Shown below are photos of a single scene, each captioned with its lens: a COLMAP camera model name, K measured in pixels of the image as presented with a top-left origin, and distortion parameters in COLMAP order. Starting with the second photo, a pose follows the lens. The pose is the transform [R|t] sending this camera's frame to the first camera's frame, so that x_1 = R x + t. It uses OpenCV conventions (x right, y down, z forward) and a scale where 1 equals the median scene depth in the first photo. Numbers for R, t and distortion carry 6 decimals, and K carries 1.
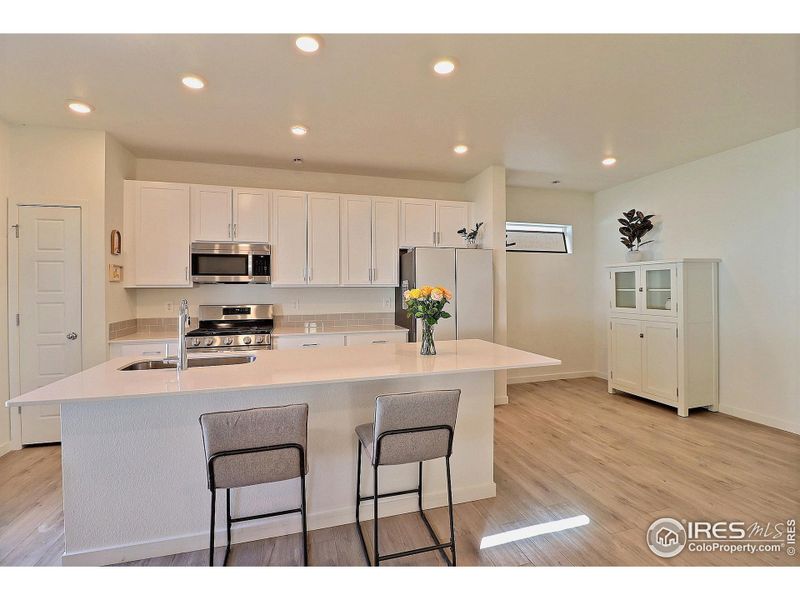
lens RADIAL K [[374.1, 0, 402.2], [0, 374.1, 288.9], [0, 0, 1]] dist [0.000433, -0.012570]
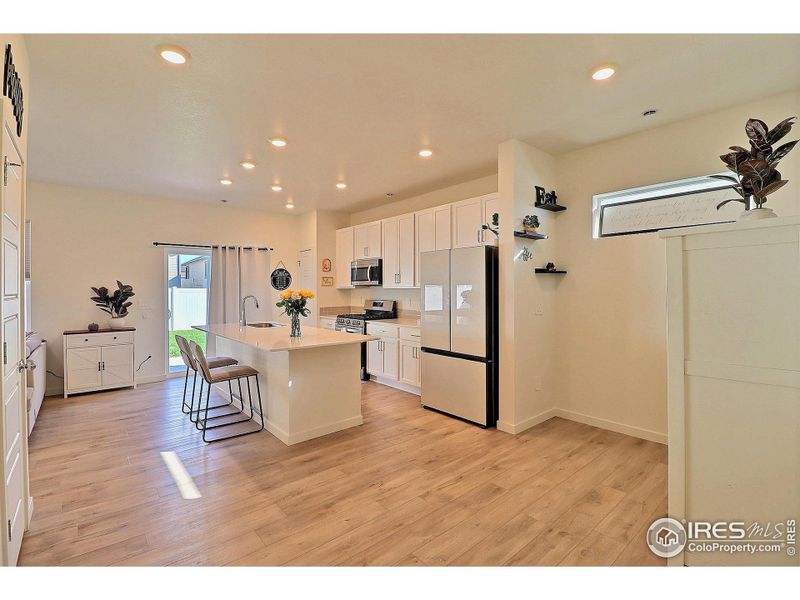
lens RADIAL K [[374.1, 0, 403.6], [0, 374.1, 292.4], [0, 0, 1]] dist [0.000433, -0.012570]
pose [[0.414377, 0.013234, -0.910009, 1.009590], [0.002363, 0.999875, 0.015616, -0.012399], [0.910102, -0.008621, 0.414294, 0.504672]]
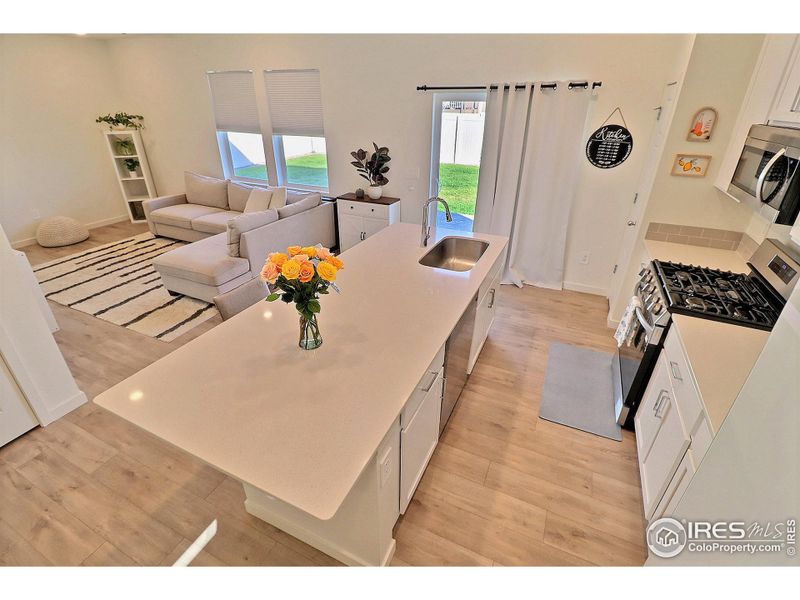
lens RADIAL K [[374.1, 0, 401.5], [0, 374.1, 292.9], [0, 0, 1]] dist [0.000433, -0.012570]
pose [[-0.659237, 0.341385, -0.669972, 0.250781], [-0.003459, 0.889611, 0.456706, -0.144619], [0.751927, 0.303395, -0.585284, 0.969032]]
